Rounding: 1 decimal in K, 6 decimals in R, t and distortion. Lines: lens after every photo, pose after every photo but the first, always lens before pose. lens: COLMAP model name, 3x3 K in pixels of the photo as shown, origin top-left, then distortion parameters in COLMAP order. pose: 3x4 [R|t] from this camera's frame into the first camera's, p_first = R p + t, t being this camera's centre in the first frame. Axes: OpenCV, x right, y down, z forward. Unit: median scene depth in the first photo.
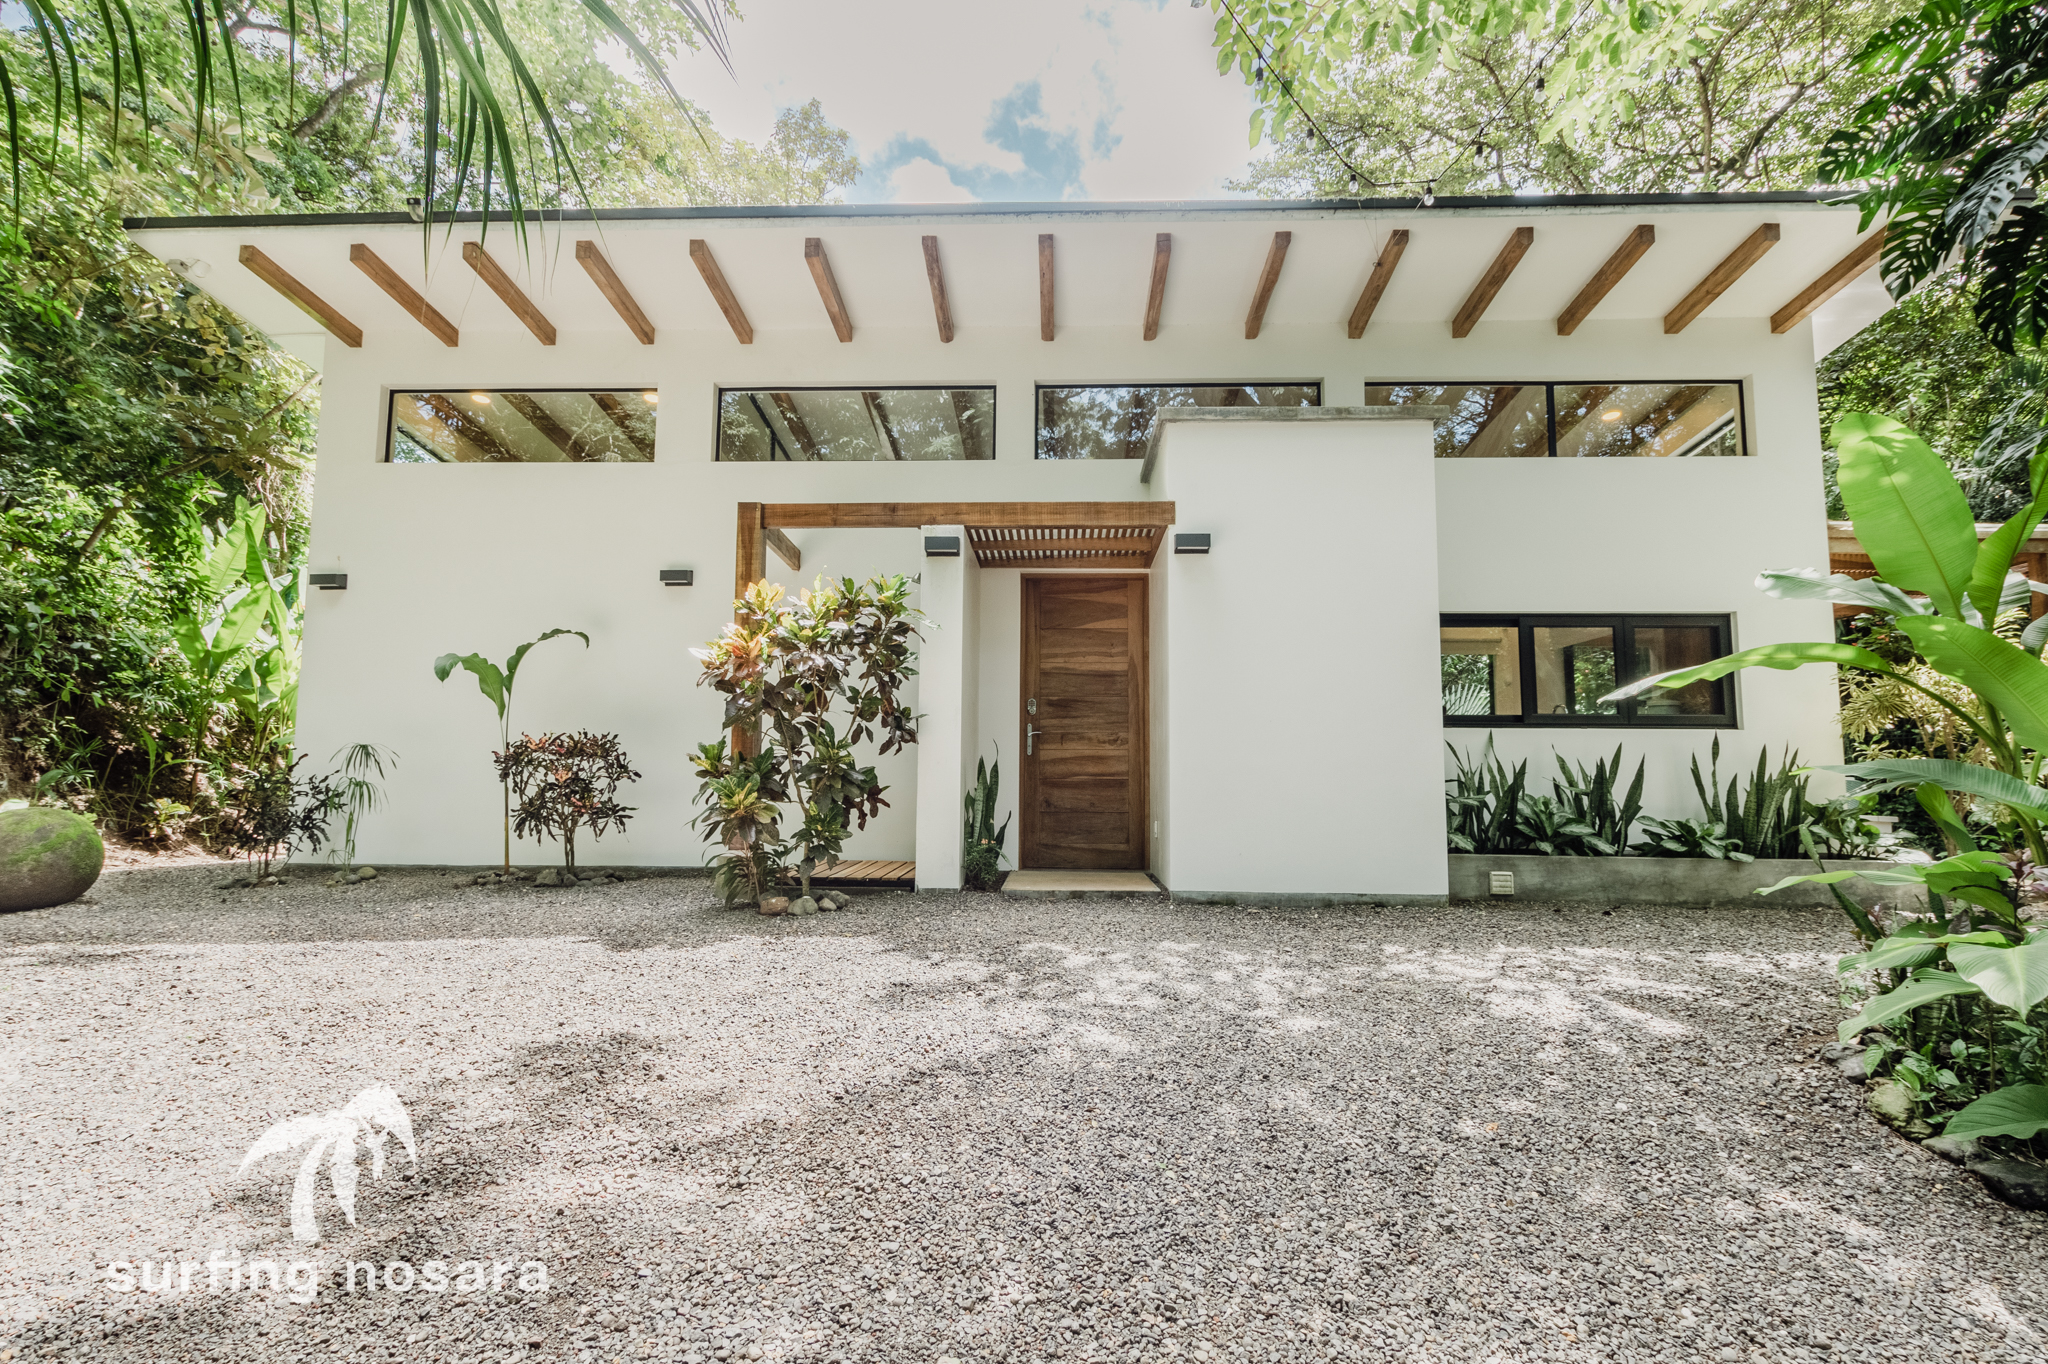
lens RADIAL K [[929.2, 0, 1024.5], [0, 929.2, 698.2], [0, 0, 1]] dist [0.005742, -0.004116]
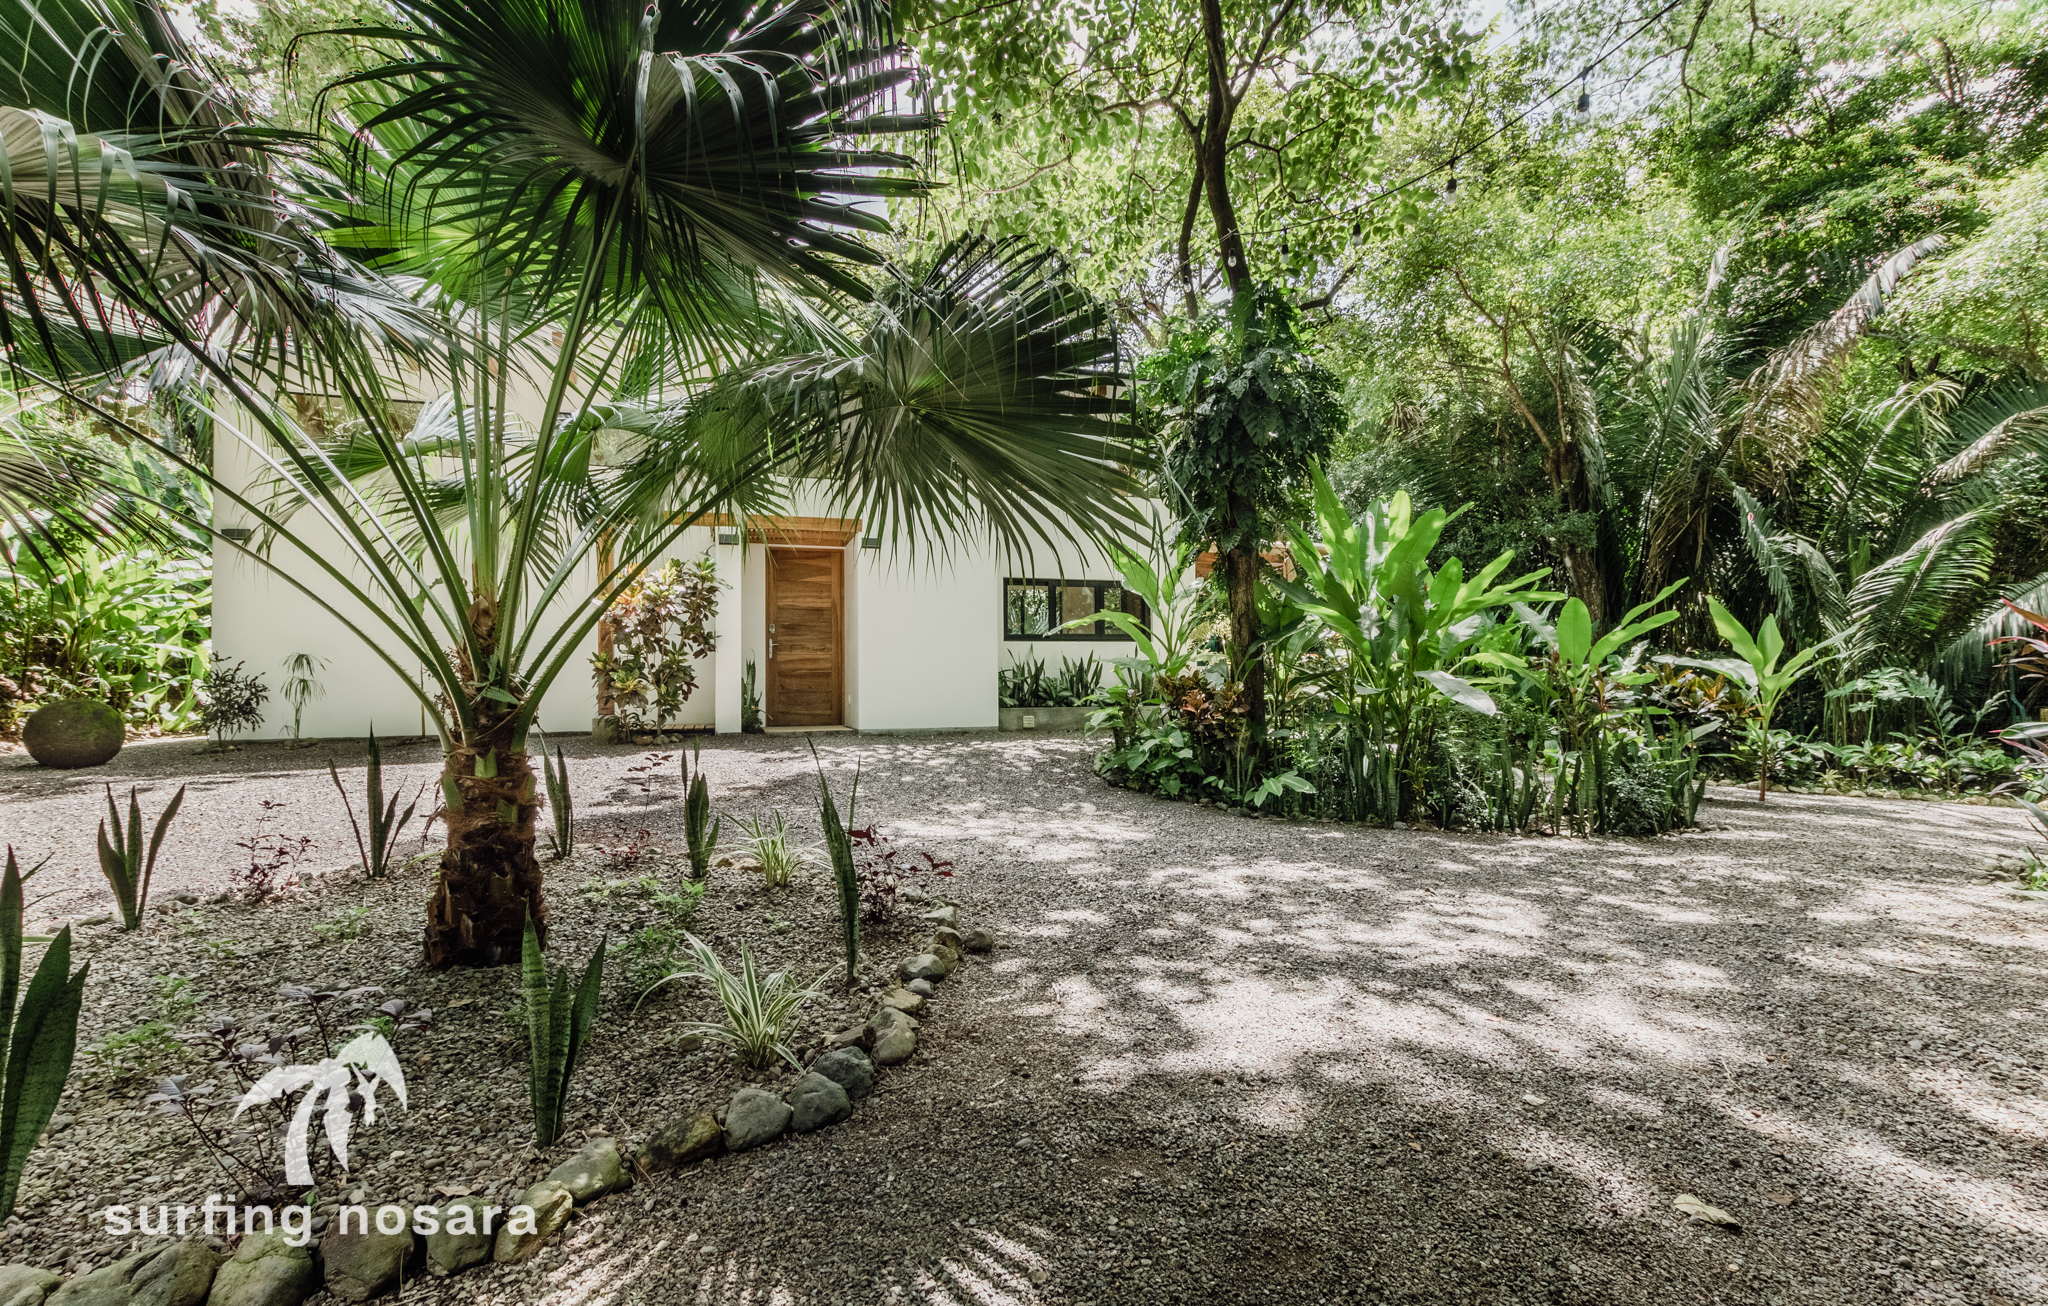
lens RADIAL K [[946.0, 0, 1026.7], [0, 946.0, 662.0], [0, 0, 1]] dist [0.001481, 0.000213]
pose [[0.939247, -0.008006, 0.343148, -0.169897], [-0.018328, 0.997132, 0.073431, -0.072019], [-0.342752, -0.075259, 0.936407, -0.845199]]
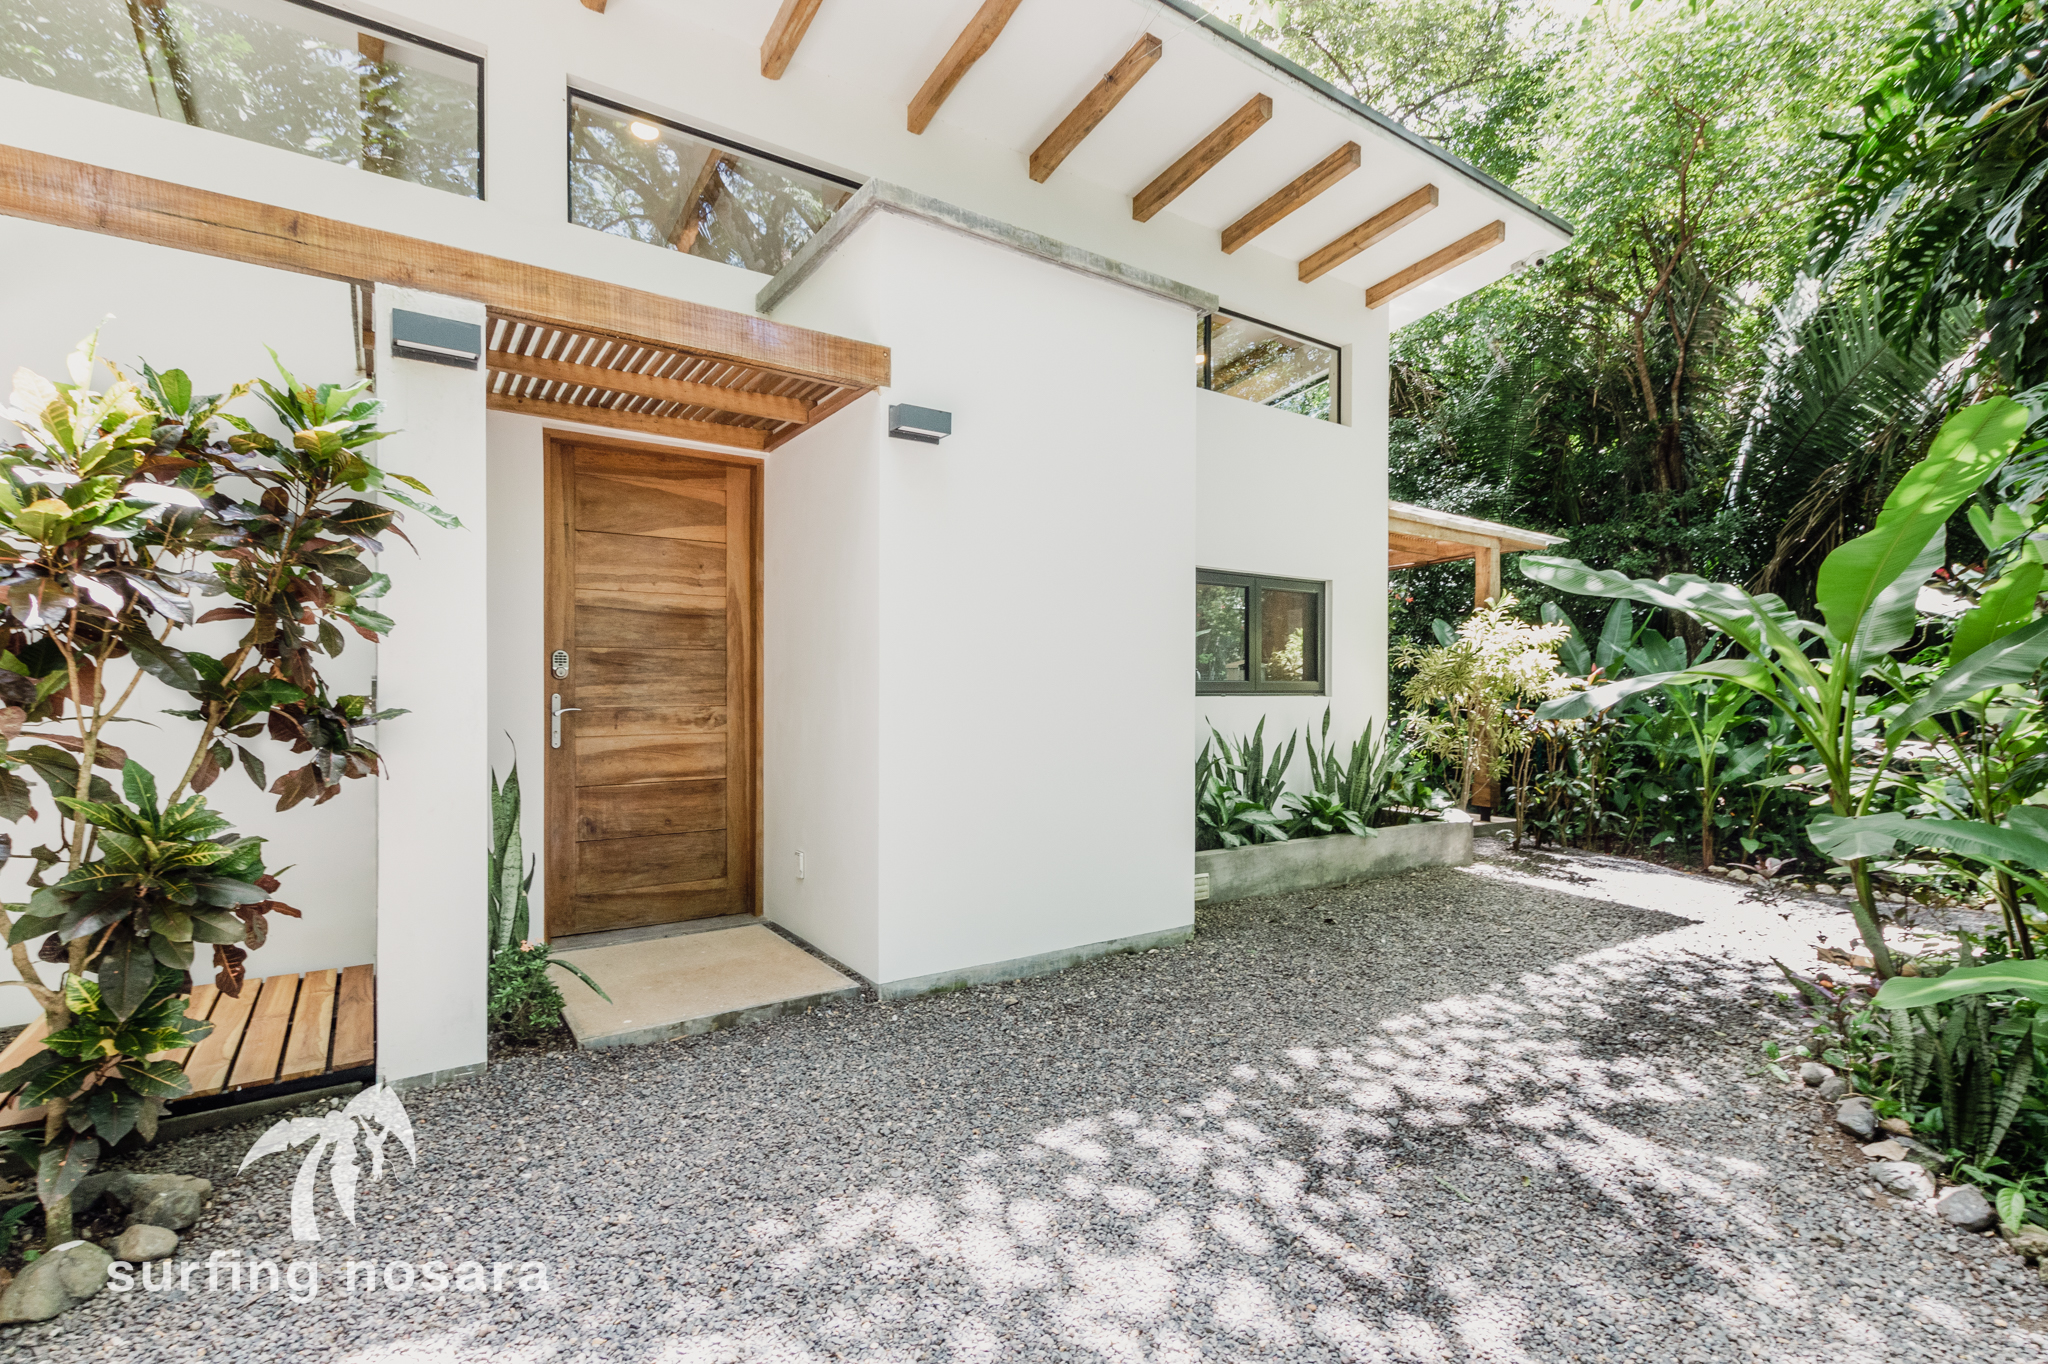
lens RADIAL K [[929.2, 0, 1024.5], [0, 929.2, 698.2], [0, 0, 1]] dist [0.005742, -0.004116]
pose [[0.800069, -0.012620, 0.599776, -0.129700], [-0.048185, 0.995197, 0.085215, -0.039948], [-0.597970, -0.097078, 0.795618, 0.433290]]
